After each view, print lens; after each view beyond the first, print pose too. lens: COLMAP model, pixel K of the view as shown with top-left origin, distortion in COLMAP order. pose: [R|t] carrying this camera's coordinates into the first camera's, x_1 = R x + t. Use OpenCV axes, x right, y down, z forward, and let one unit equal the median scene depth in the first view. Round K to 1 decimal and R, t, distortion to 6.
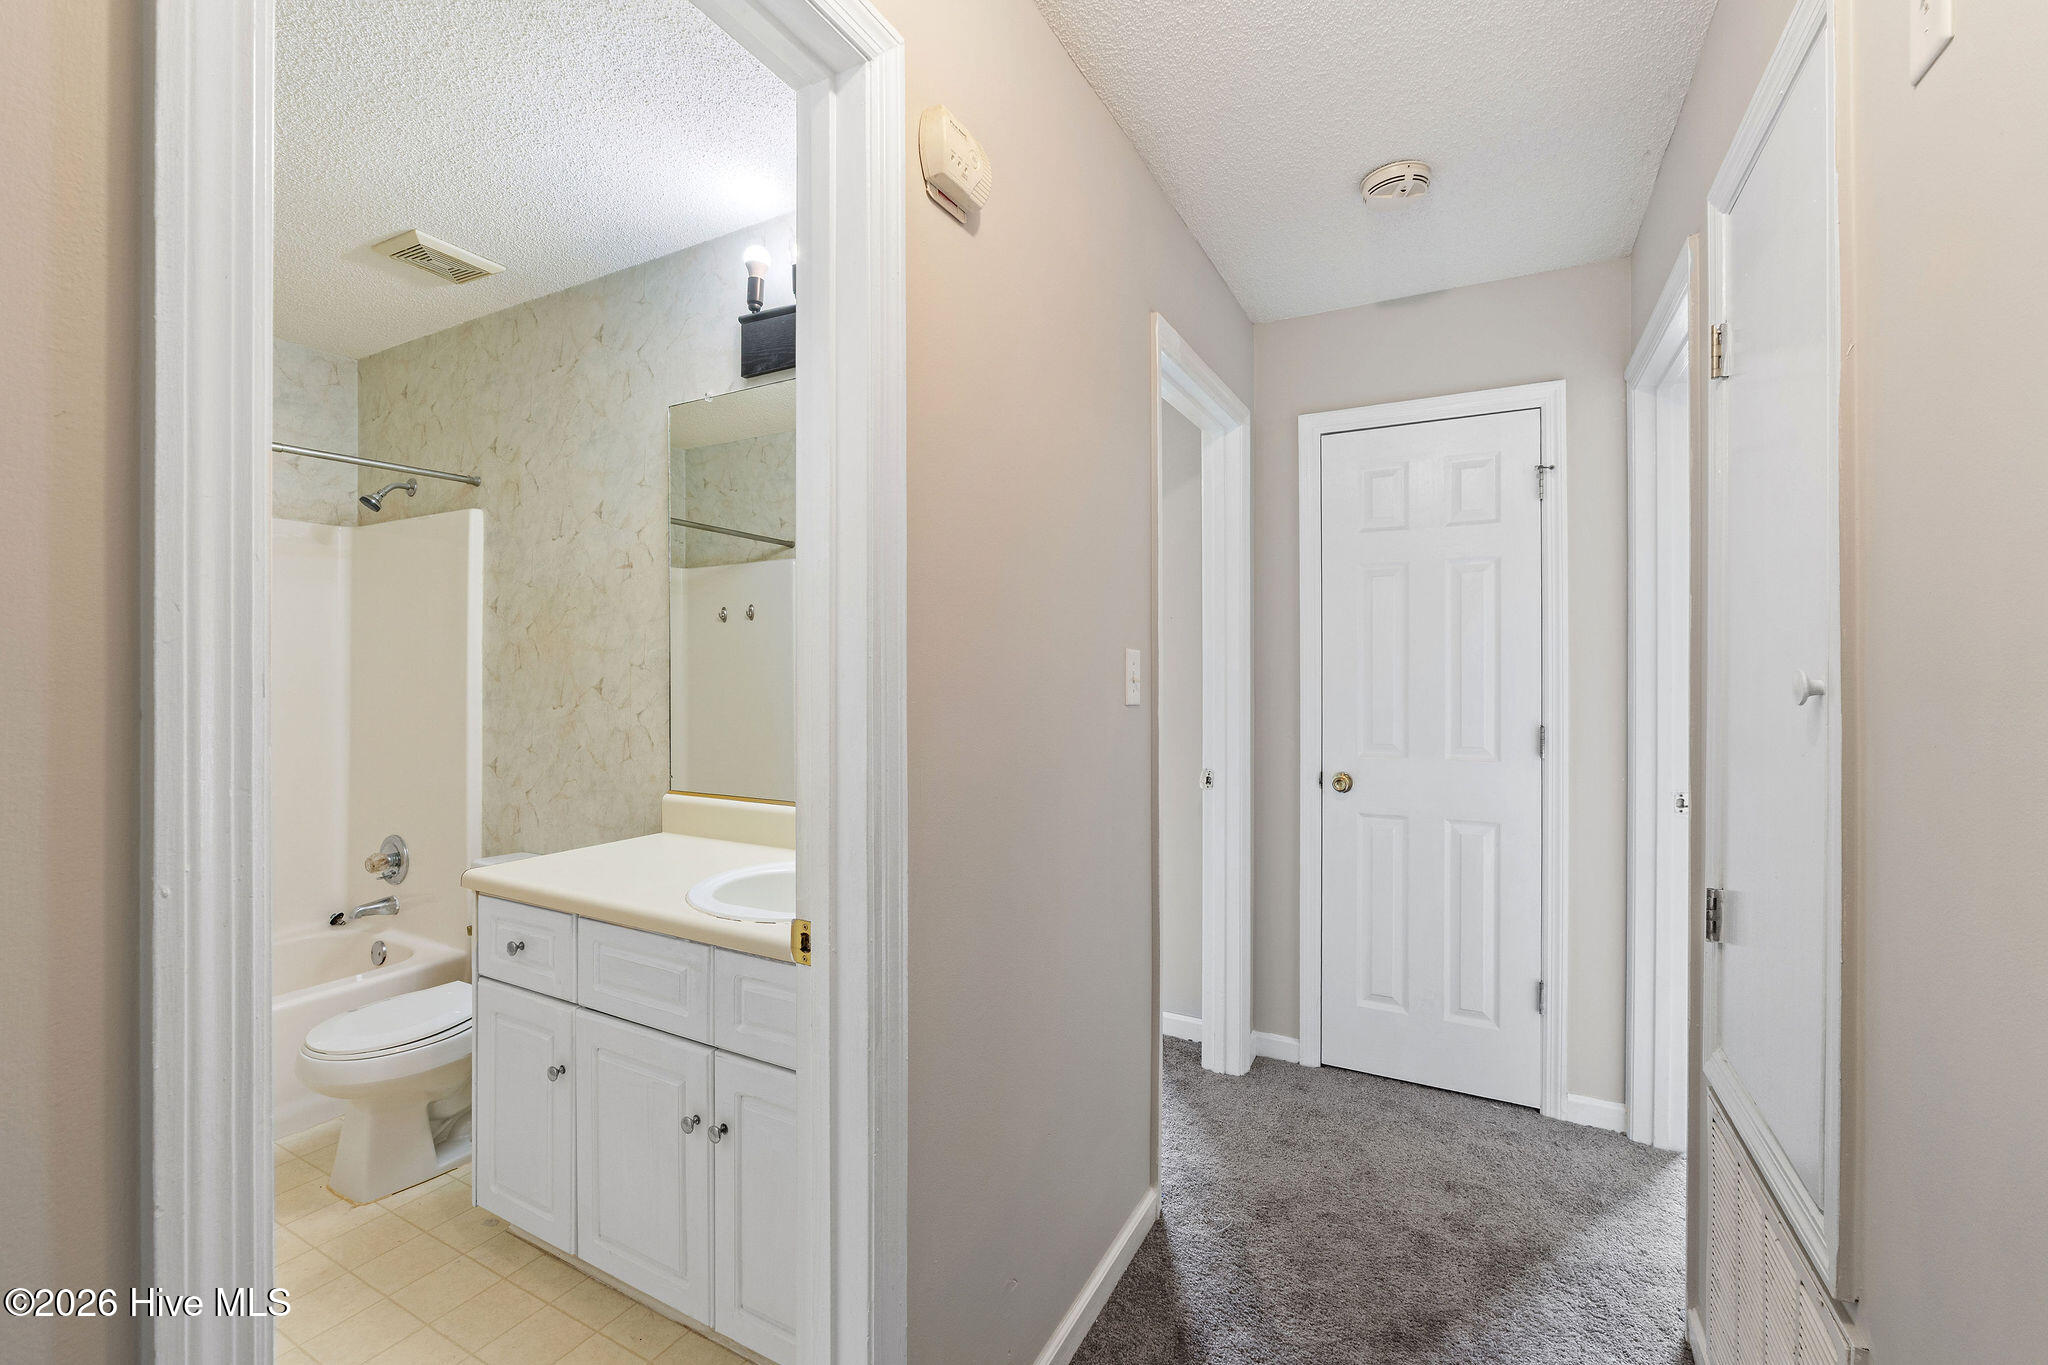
lens RADIAL K [[856.5, 0, 1006.0], [0, 856.5, 674.3], [0, 0, 1]] dist [-0.005502, -0.001565]
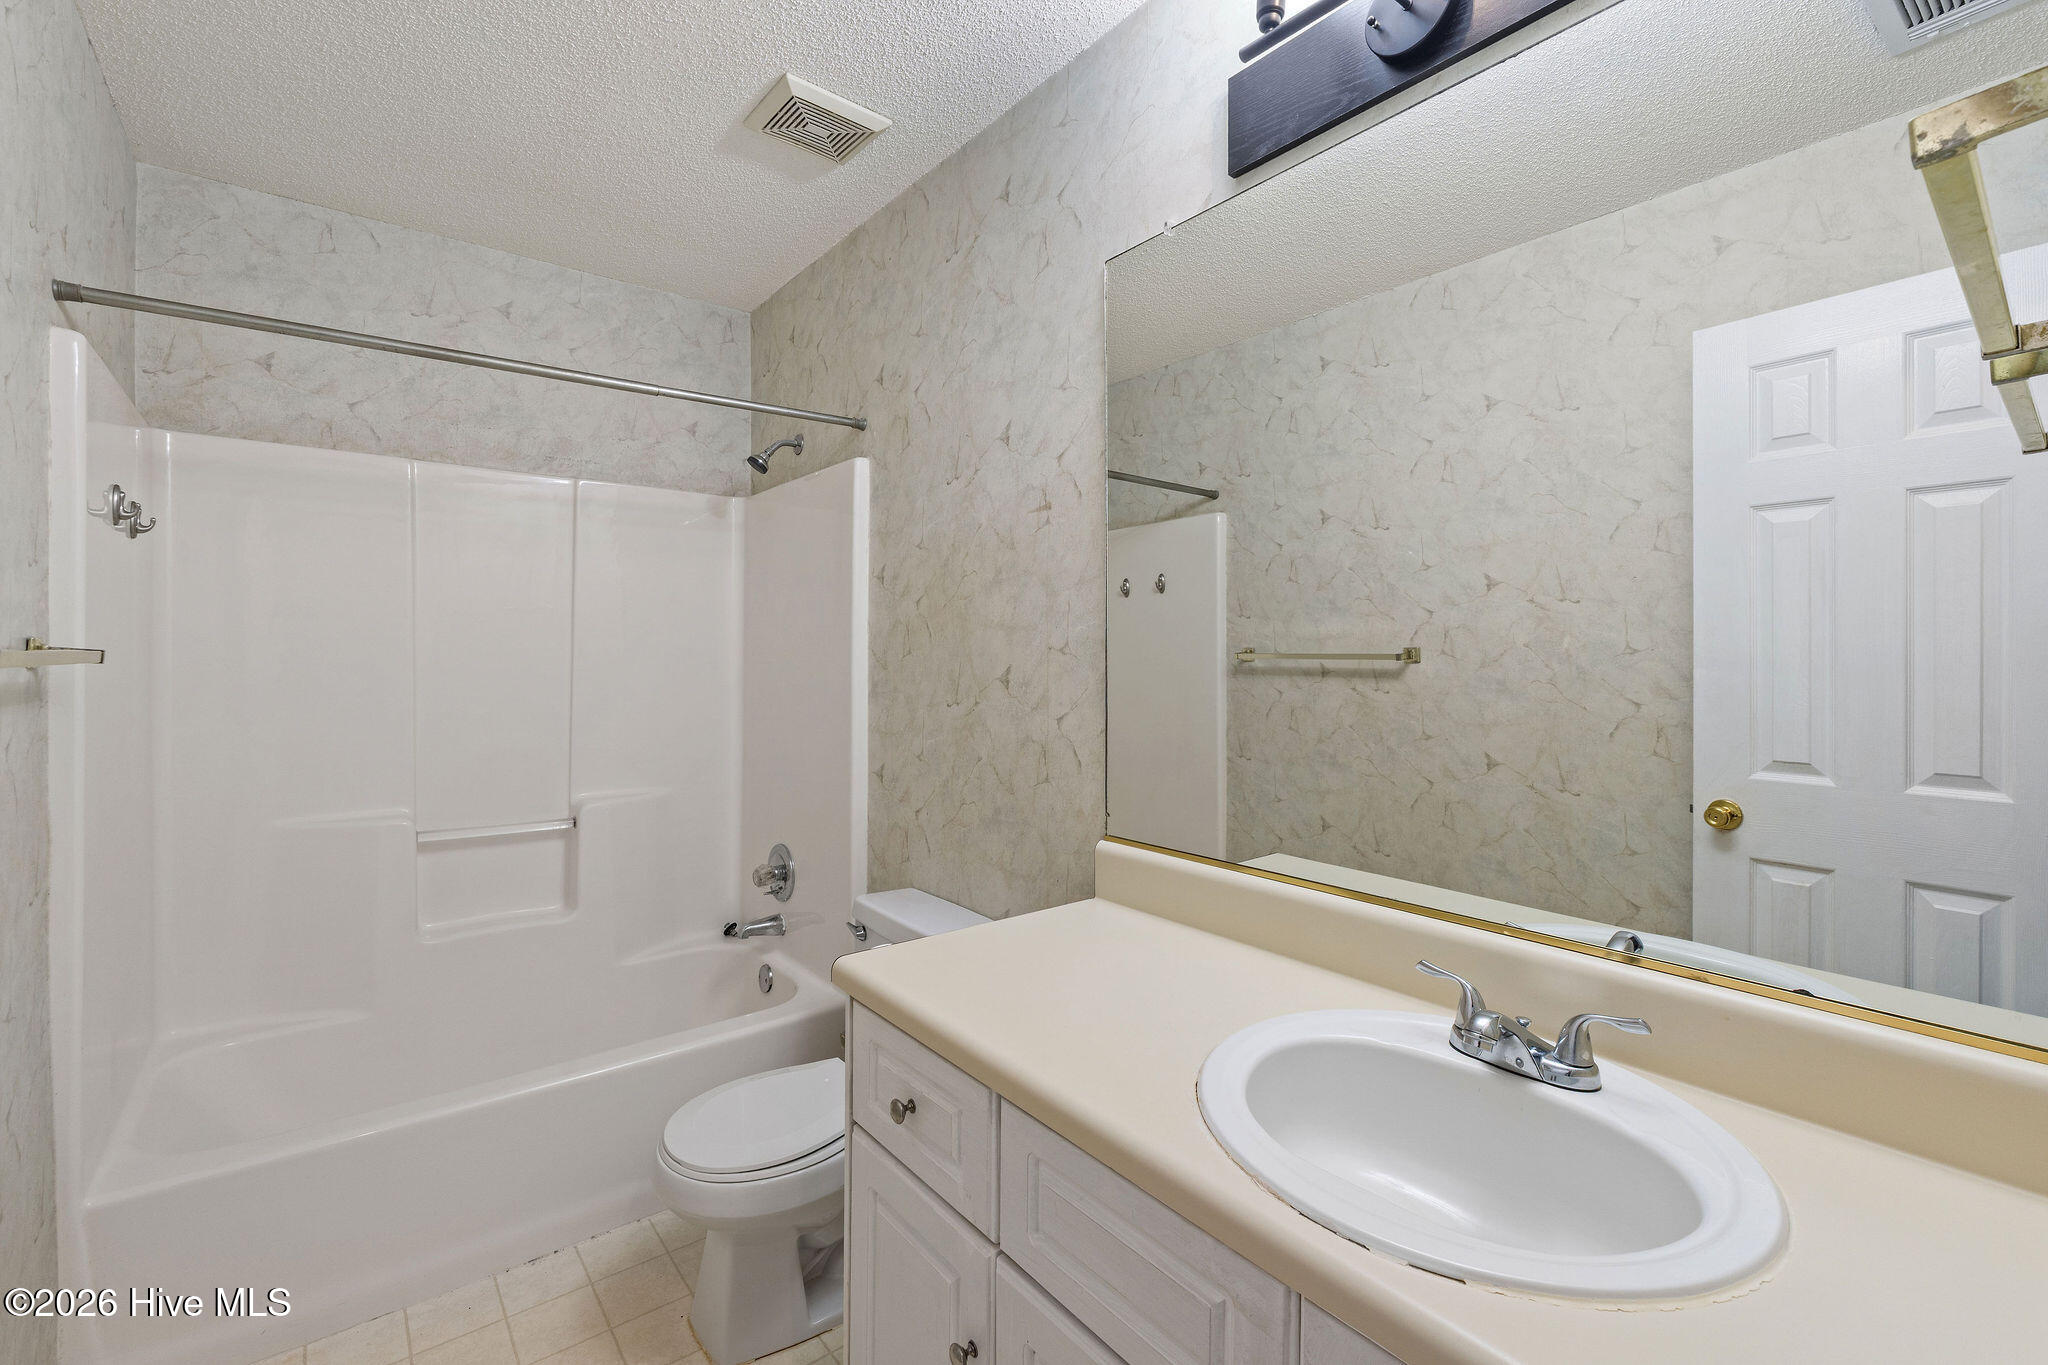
lens RADIAL K [[856.5, 0, 1019.1], [0, 856.5, 666.6], [0, 0, 1]] dist [-0.005502, -0.001565]
pose [[0.925612, 0.005613, -0.378432, -0.179453], [-0.002316, 0.999955, 0.009168, -0.001965], [0.378467, -0.007610, 0.925584, 0.314375]]
